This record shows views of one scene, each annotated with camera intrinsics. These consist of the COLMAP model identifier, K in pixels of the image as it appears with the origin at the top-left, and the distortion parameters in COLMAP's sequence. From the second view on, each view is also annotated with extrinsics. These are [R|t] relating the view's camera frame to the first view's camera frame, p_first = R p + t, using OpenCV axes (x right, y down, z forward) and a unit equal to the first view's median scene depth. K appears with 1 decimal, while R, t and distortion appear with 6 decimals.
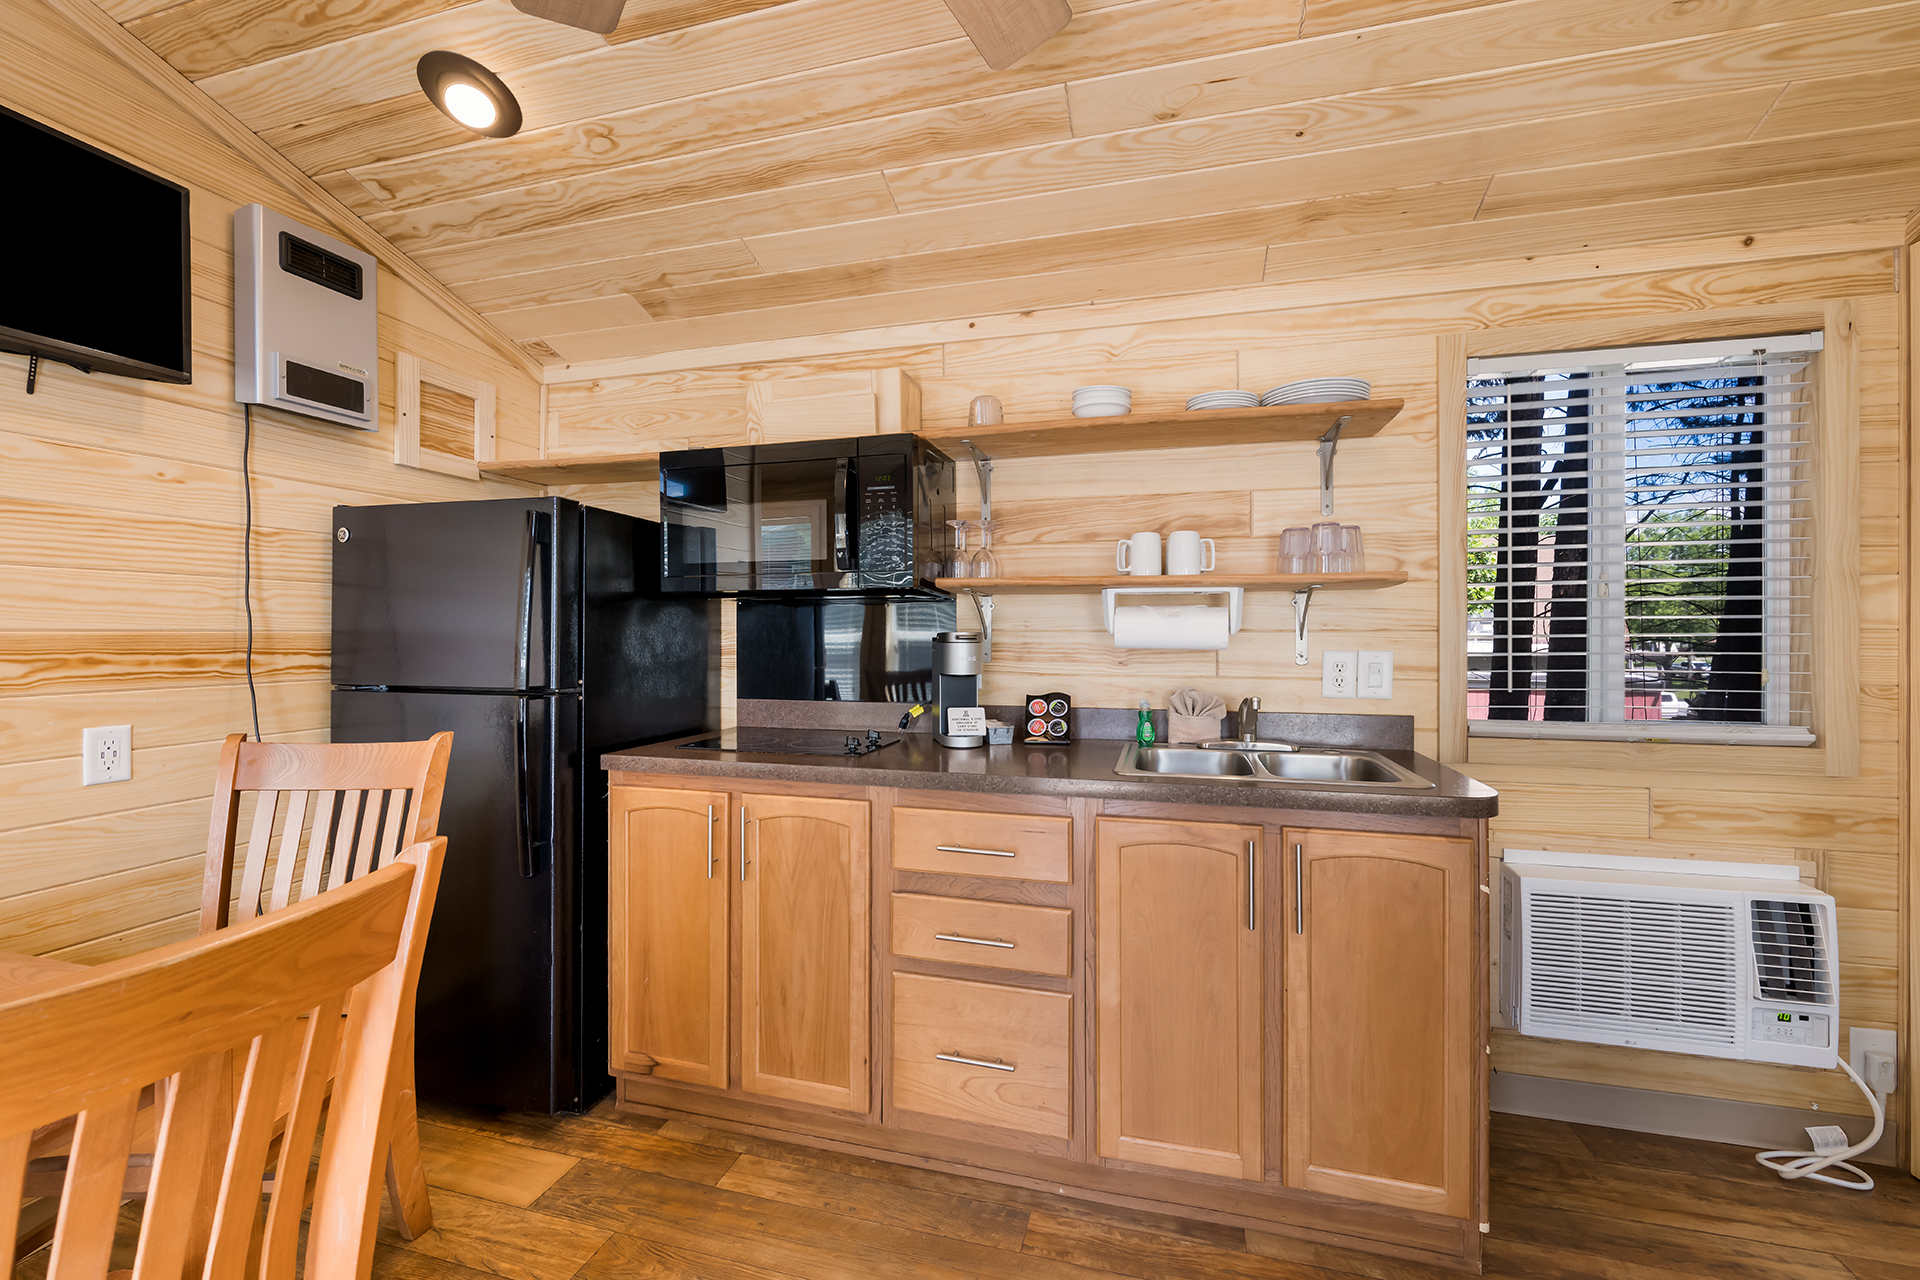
lens RADIAL K [[760.4, 0, 960.0], [0, 760.4, 640.0], [0, 0, 1]] dist [-0.008097, 0.000109]
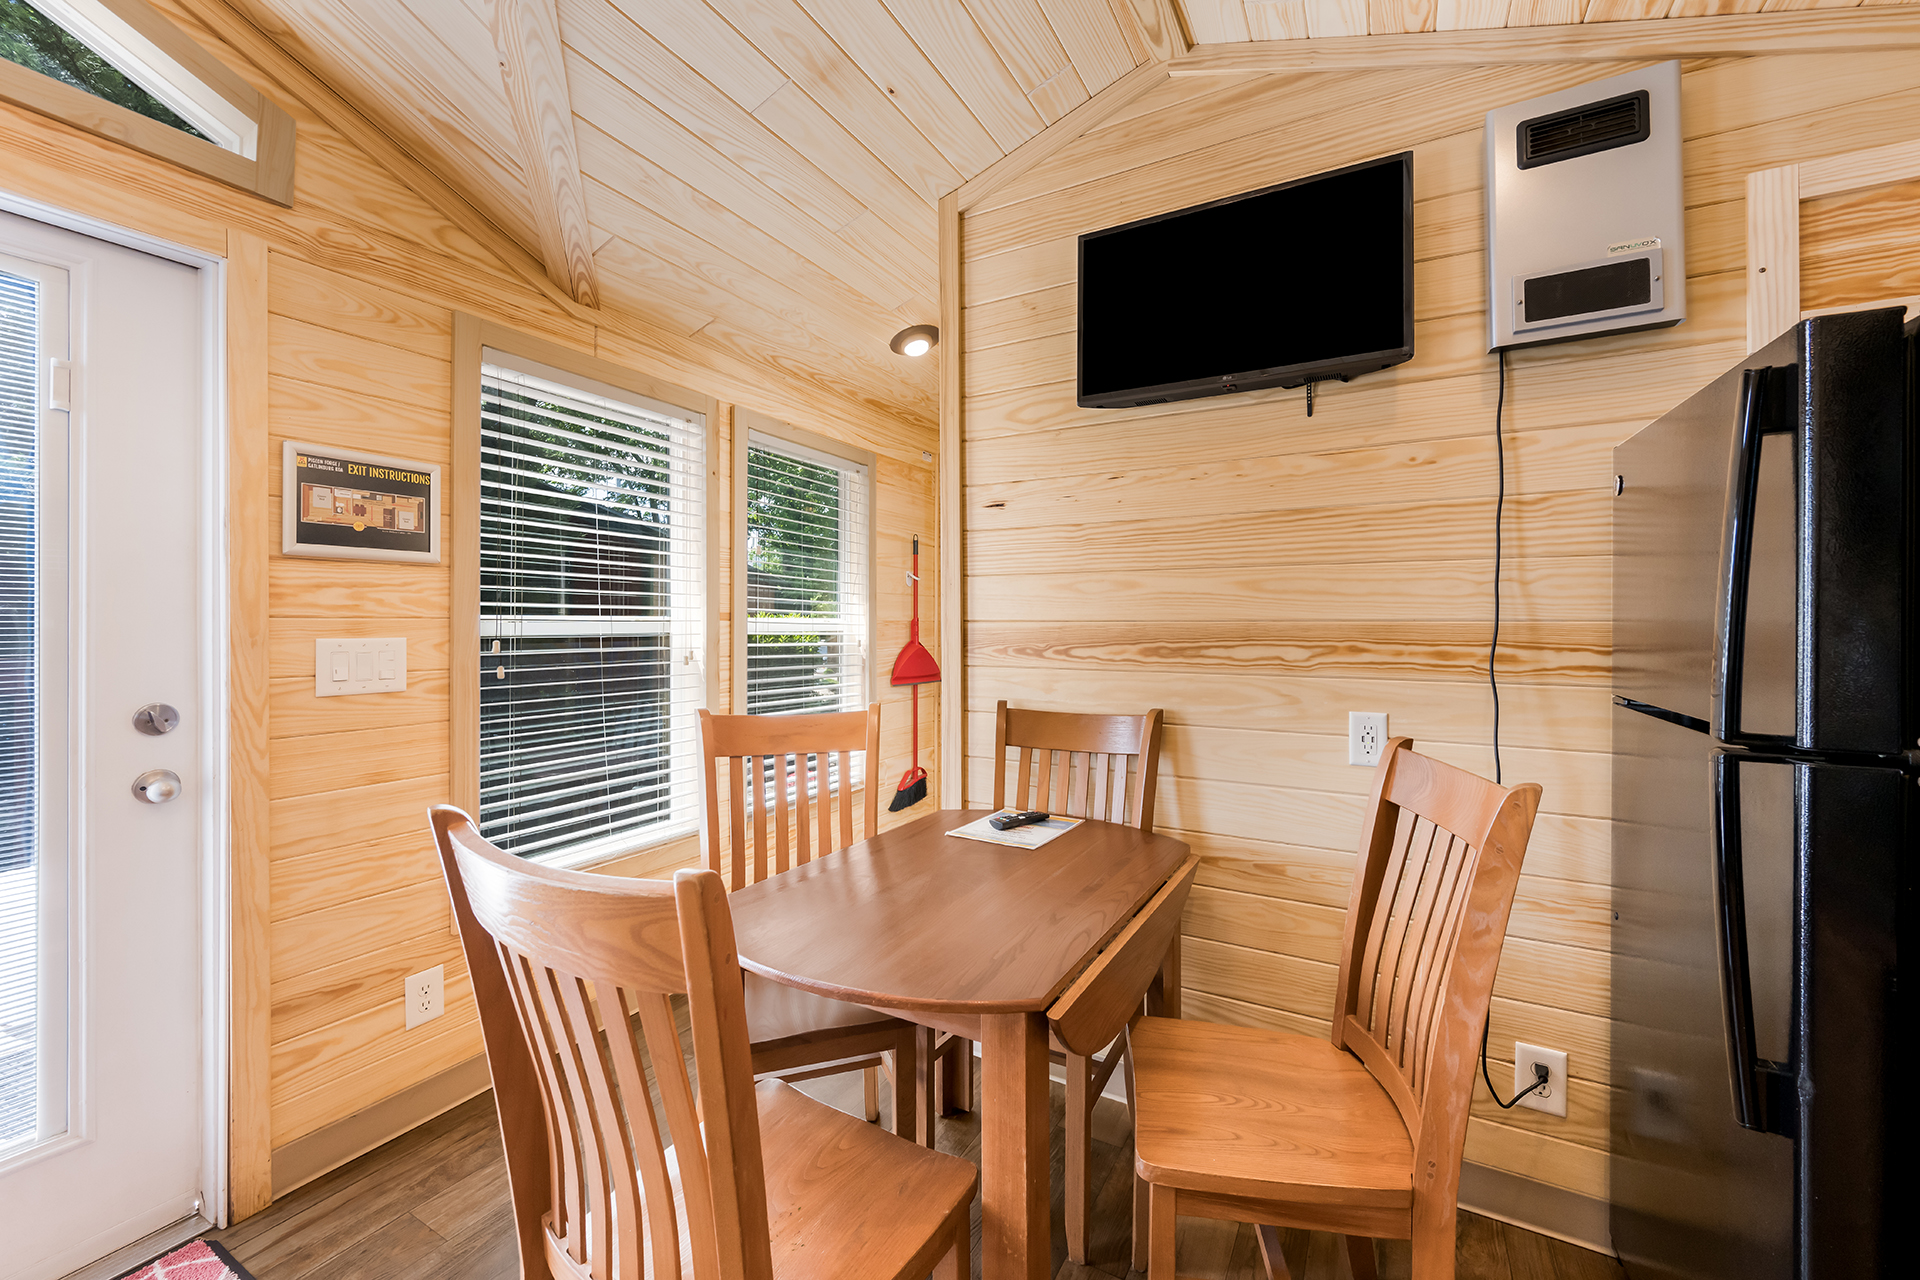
lens RADIAL K [[771.0, 0, 964.6], [0, 771.0, 610.7], [0, 0, 1]] dist [0.000200, -0.000155]
pose [[-0.230270, -0.005950, -0.973109, 0.033314], [-0.007287, 0.999964, -0.004390, -0.014932], [0.973100, 0.006080, -0.230305, 0.605889]]
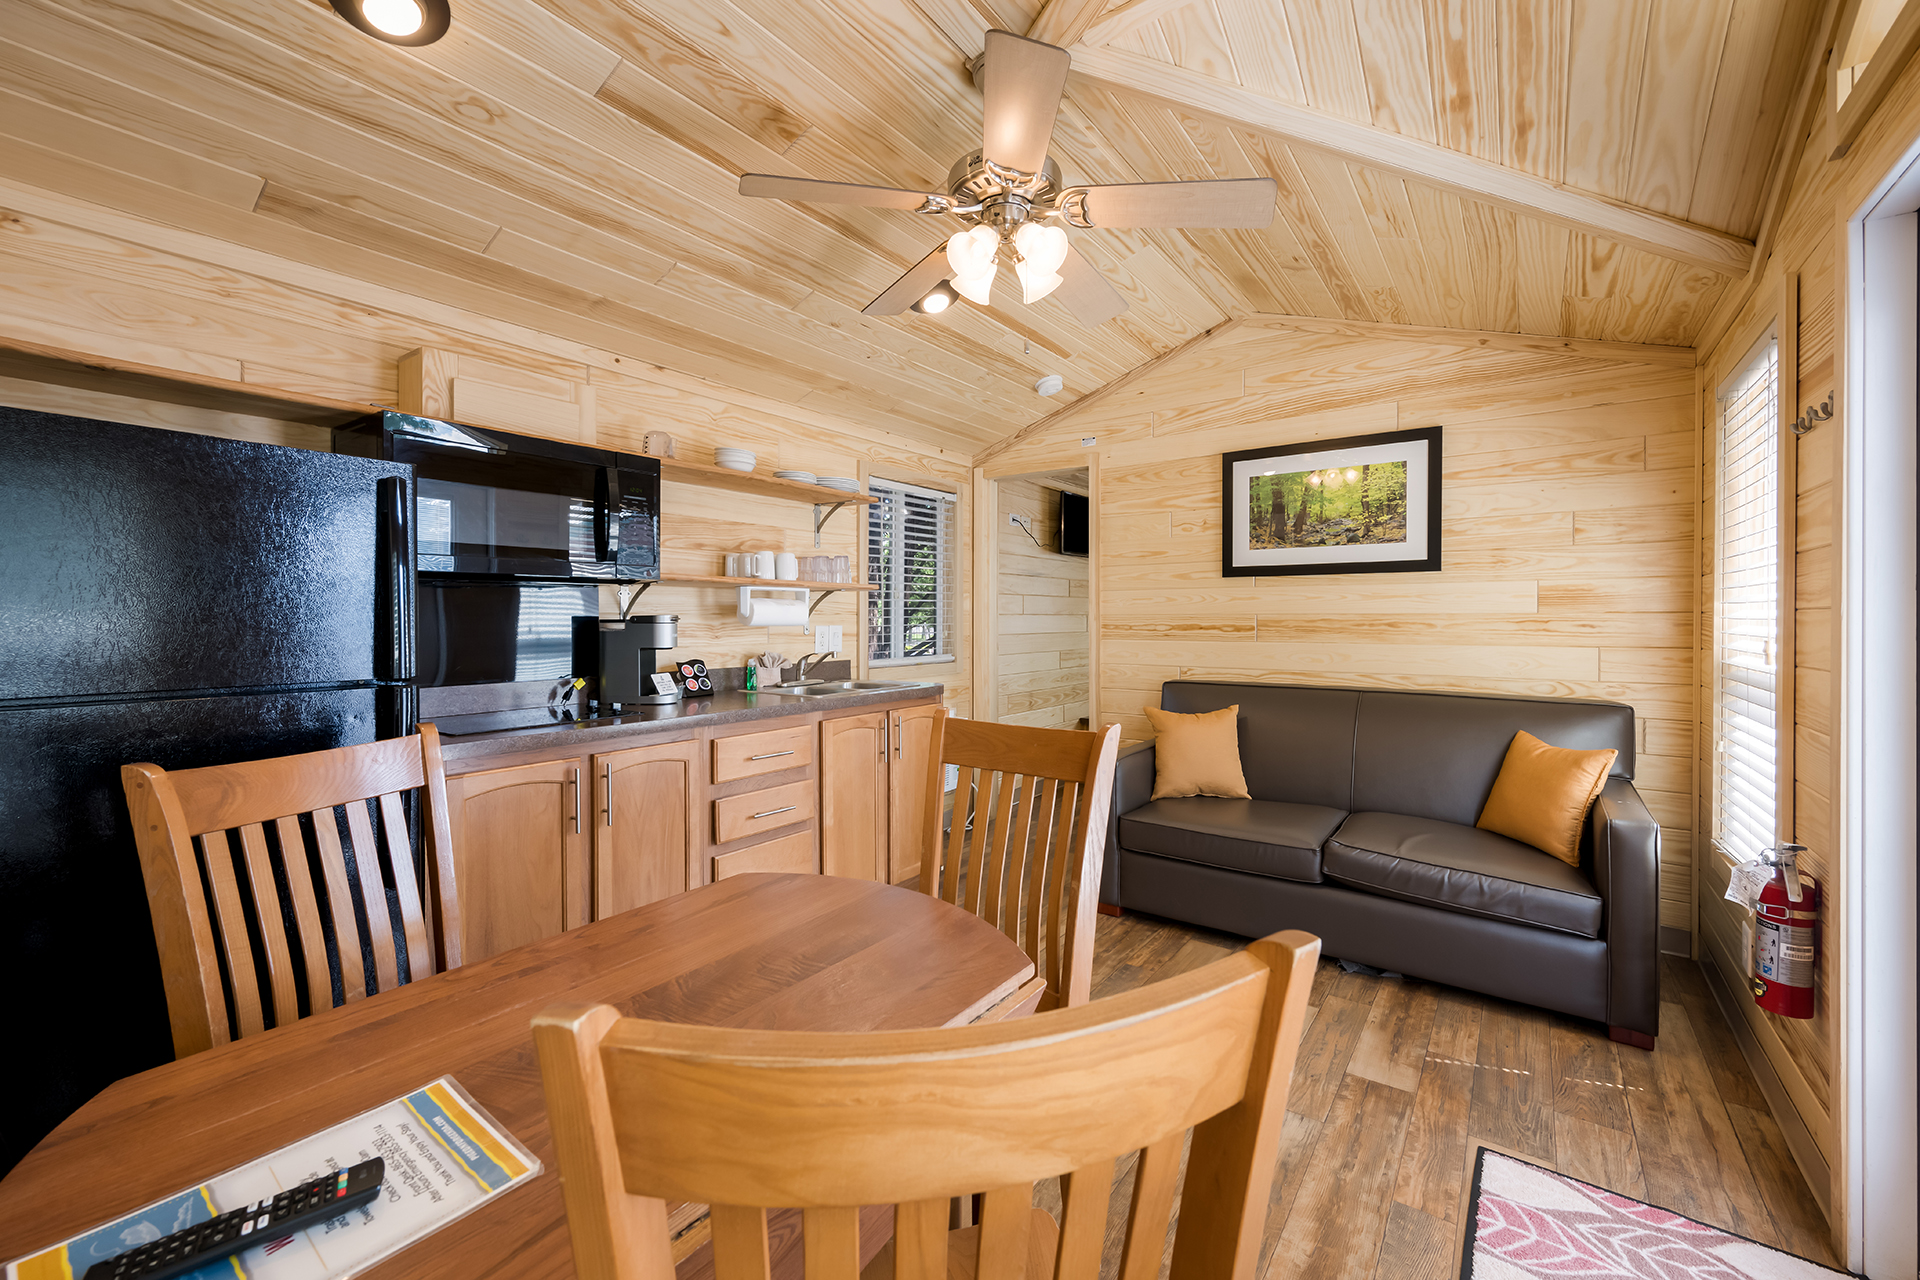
lens RADIAL K [[752.2, 0, 962.2], [0, 752.2, 627.7], [0, 0, 1]] dist [0.001643, 0.000079]
pose [[0.369528, -0.014520, 0.929106, -1.111547], [0.009119, 0.999886, 0.011999, 0.000756], [-0.929175, 0.004038, 0.369619, 0.061346]]
